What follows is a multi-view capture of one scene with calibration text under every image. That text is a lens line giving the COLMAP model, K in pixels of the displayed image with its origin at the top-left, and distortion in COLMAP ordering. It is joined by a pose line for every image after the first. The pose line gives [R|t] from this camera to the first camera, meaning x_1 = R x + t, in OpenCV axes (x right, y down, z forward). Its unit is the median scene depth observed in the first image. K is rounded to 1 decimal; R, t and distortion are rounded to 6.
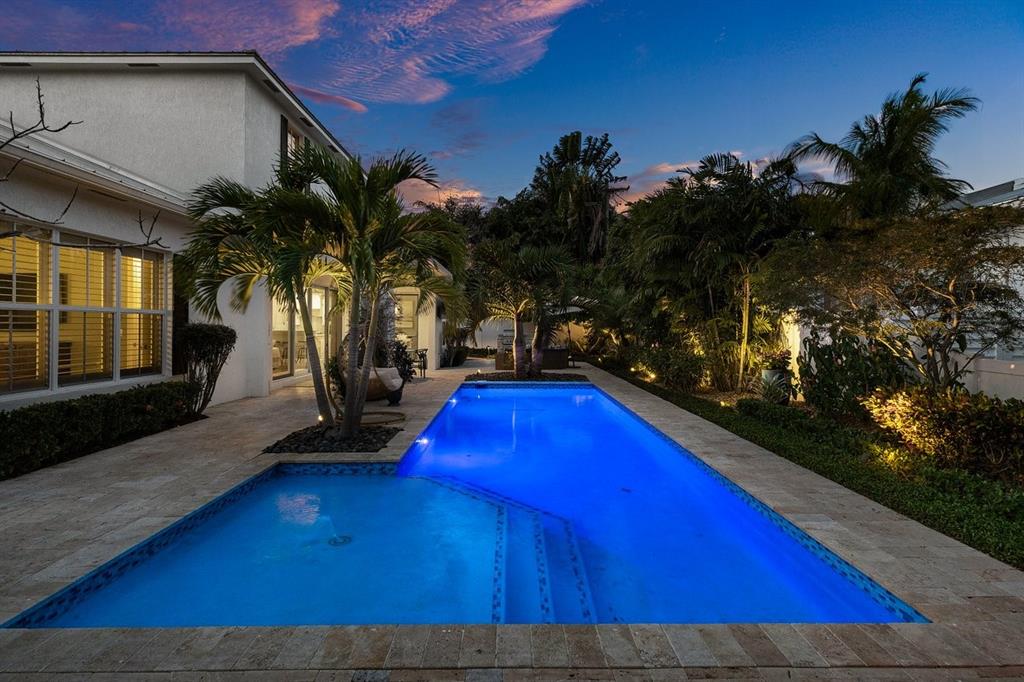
lens RADIAL K [[504.2, 0, 519.6], [0, 504.2, 326.8], [0, 0, 1]] dist [0.002689, 0.000089]
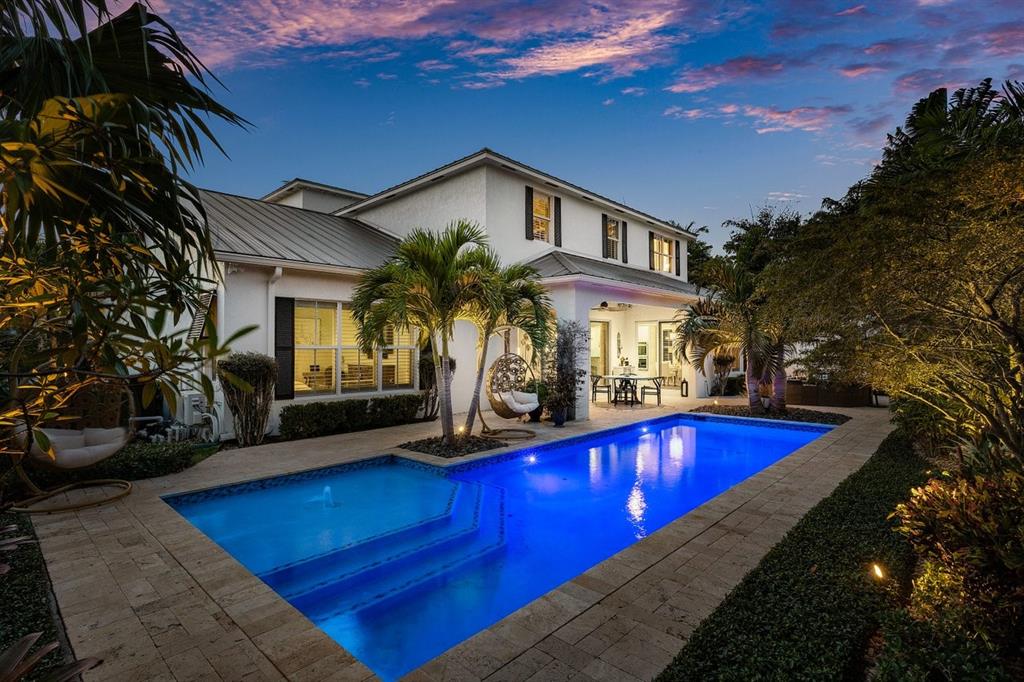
lens RADIAL K [[504.2, 0, 519.6], [0, 504.2, 326.8], [0, 0, 1]] dist [0.002689, 0.000089]
pose [[0.722835, -0.036823, -0.690039, 0.532681], [0.004571, 0.998812, -0.048512, -0.014677], [0.691006, 0.031912, 0.722145, 0.142674]]
